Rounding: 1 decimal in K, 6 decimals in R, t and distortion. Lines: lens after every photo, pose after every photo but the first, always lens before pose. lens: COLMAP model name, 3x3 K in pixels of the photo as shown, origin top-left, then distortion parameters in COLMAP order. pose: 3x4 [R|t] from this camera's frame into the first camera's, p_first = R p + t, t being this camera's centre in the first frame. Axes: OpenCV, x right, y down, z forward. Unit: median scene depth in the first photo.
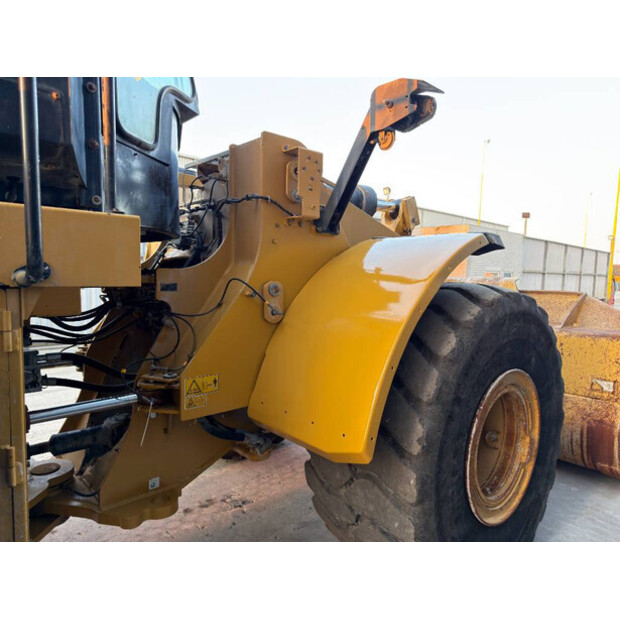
lens RADIAL K [[444.4, 0, 310.0], [0, 444.4, 311.3], [0, 0, 1]] dist [0.048707, -0.051972]
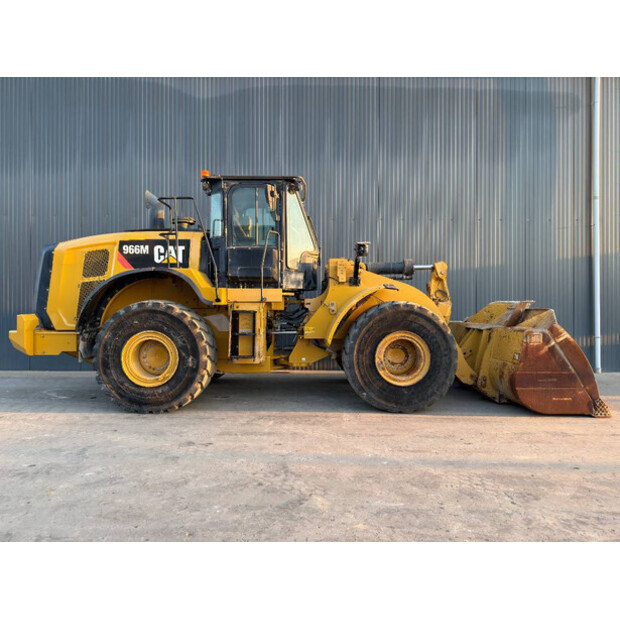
lens RADIAL K [[444.4, 0, 309.8], [0, 444.4, 309.0], [0, 0, 1]] dist [0.048707, -0.051972]
pose [[0.689750, -0.019079, -0.723796, 2.319839], [-0.042935, 0.996816, -0.067191, 0.231774], [0.722773, 0.077421, 0.686735, -1.472016]]
